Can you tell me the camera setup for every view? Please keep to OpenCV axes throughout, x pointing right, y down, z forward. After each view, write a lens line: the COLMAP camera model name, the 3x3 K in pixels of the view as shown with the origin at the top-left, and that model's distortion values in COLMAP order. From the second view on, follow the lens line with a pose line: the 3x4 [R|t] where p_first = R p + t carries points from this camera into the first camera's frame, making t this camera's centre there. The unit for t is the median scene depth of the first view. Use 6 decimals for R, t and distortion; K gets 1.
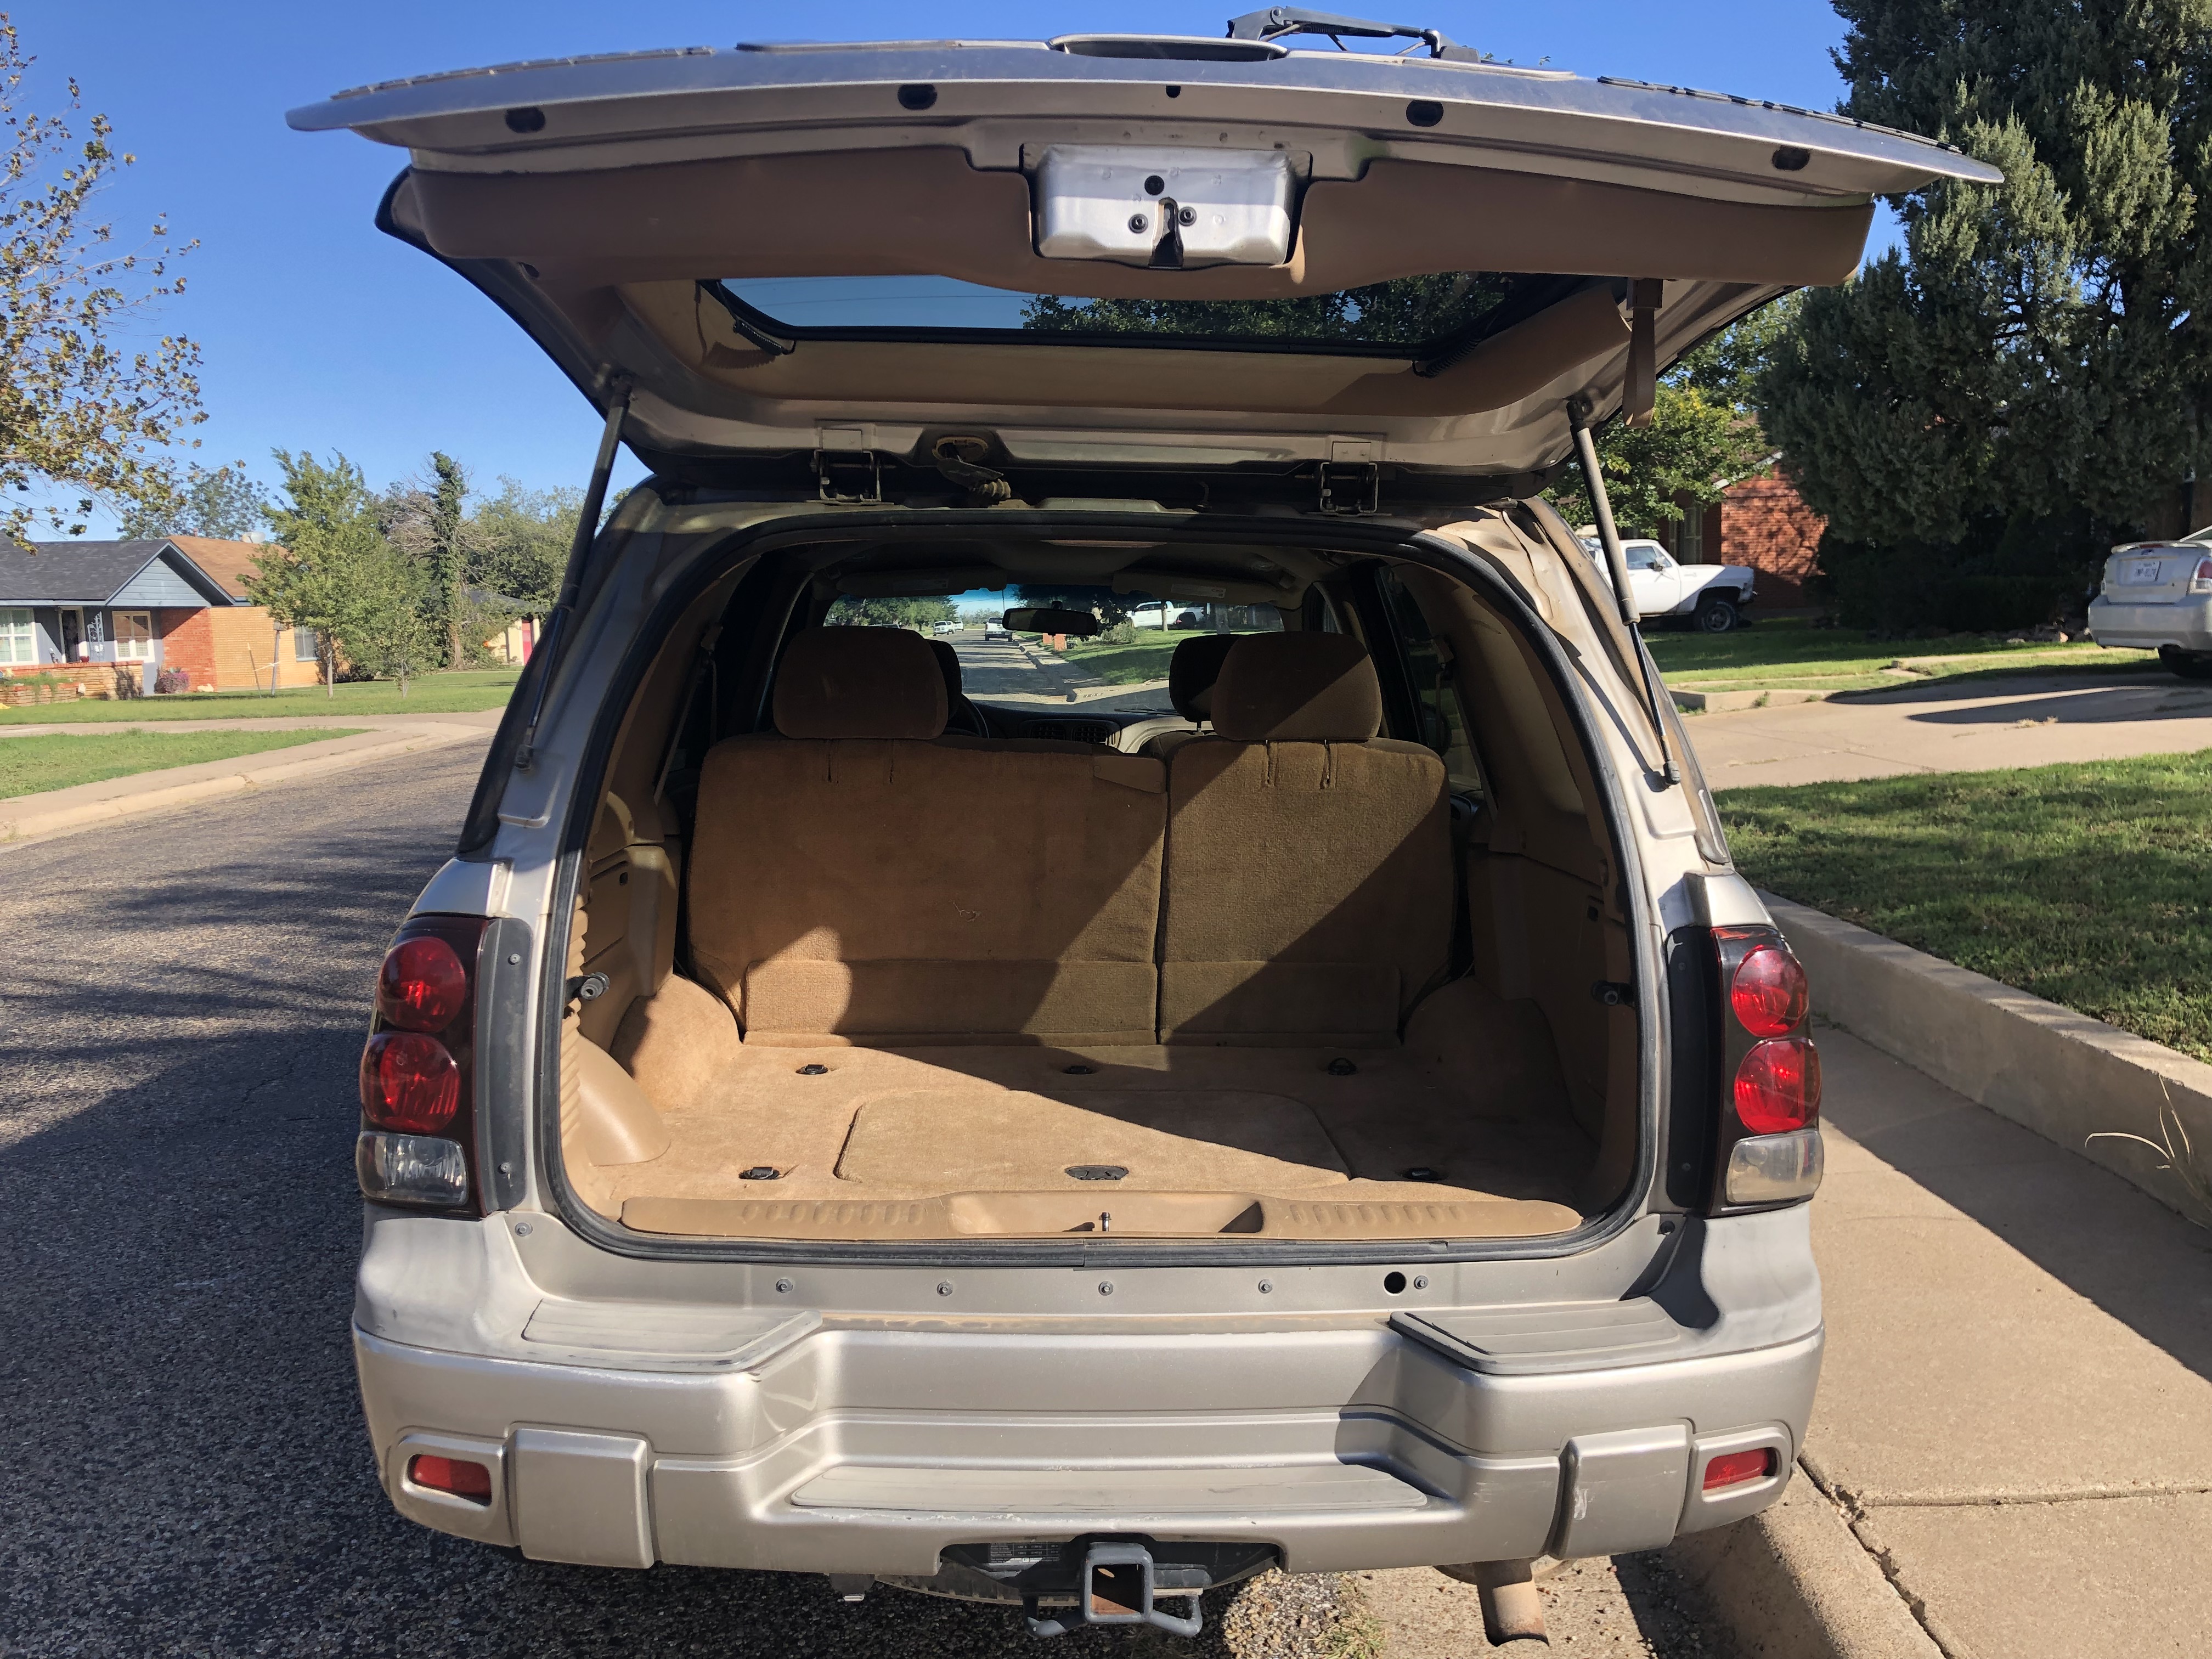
lens RADIAL K [[1842.9, 0, 1044.3], [0, 1842.9, 869.7], [0, 0, 1]] dist [-0.042947, 0.096988]
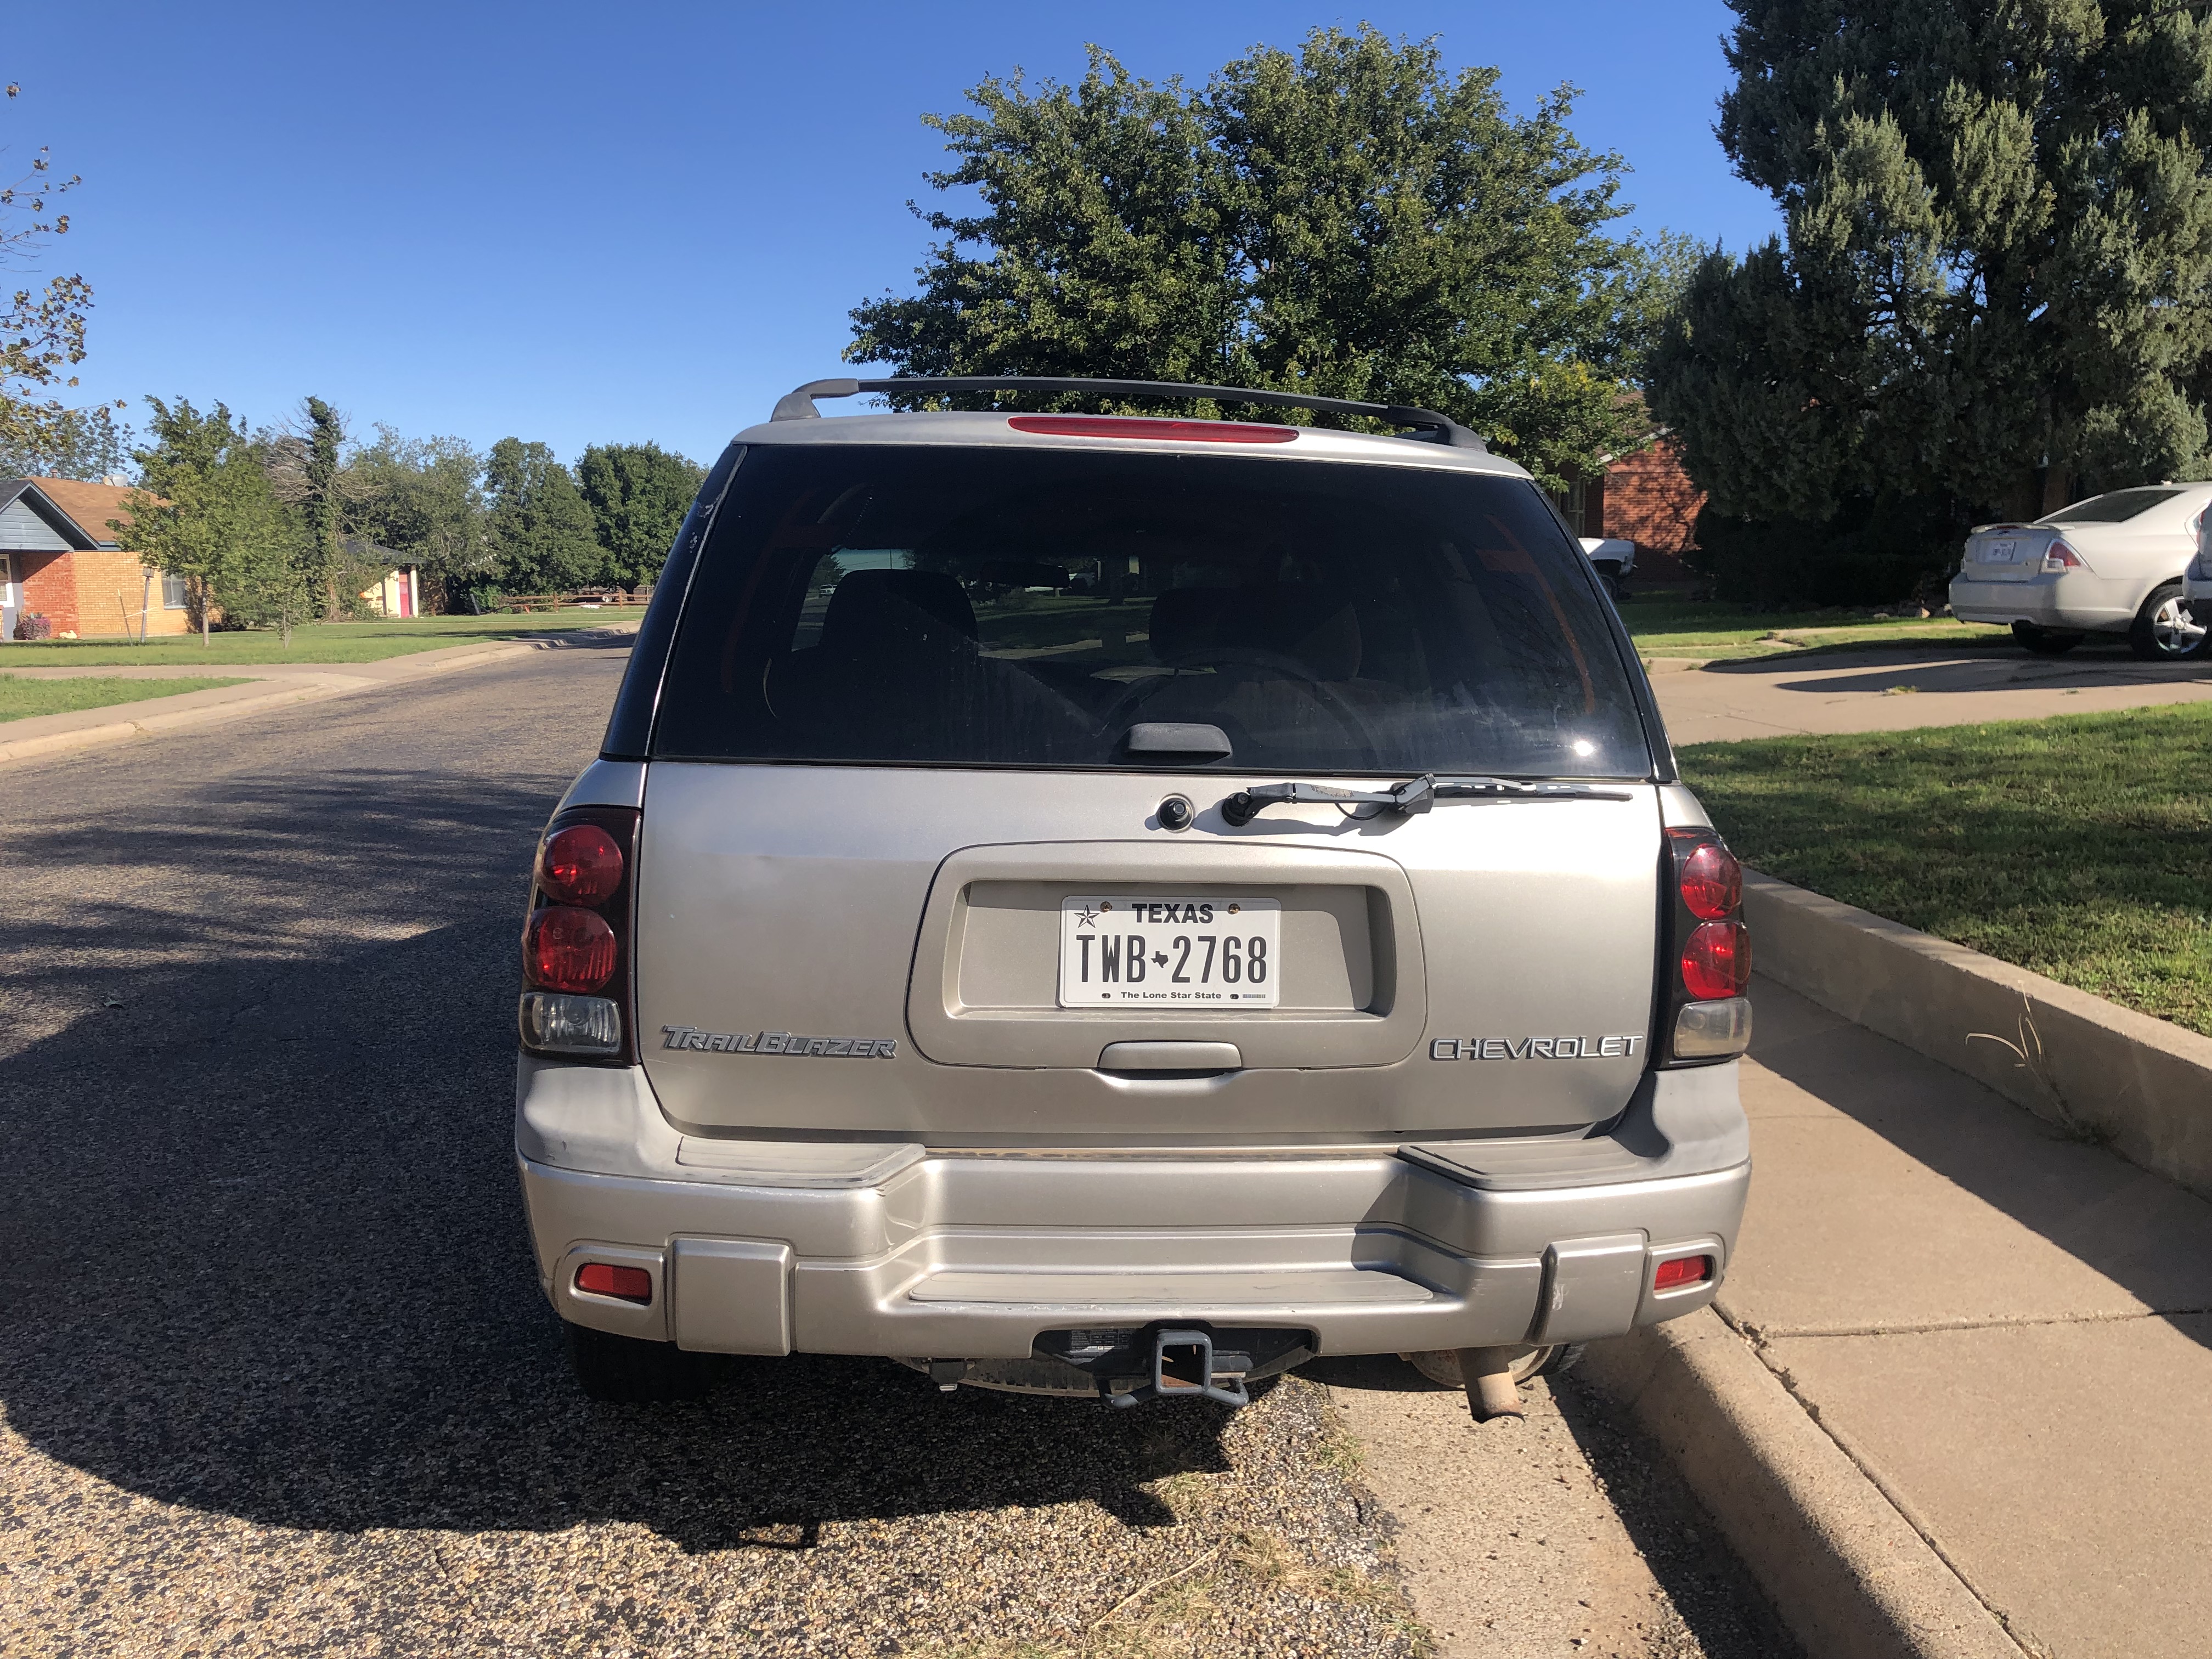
lens RADIAL K [[1842.9, 0, 1044.3], [0, 1842.9, 869.7], [0, 0, 1]] dist [-0.042947, 0.096988]
pose [[0.998016, 0.008016, 0.062449, -0.055224], [-0.009291, 0.999754, 0.020155, 0.018226], [-0.062272, -0.020695, 0.997845, -0.082092]]
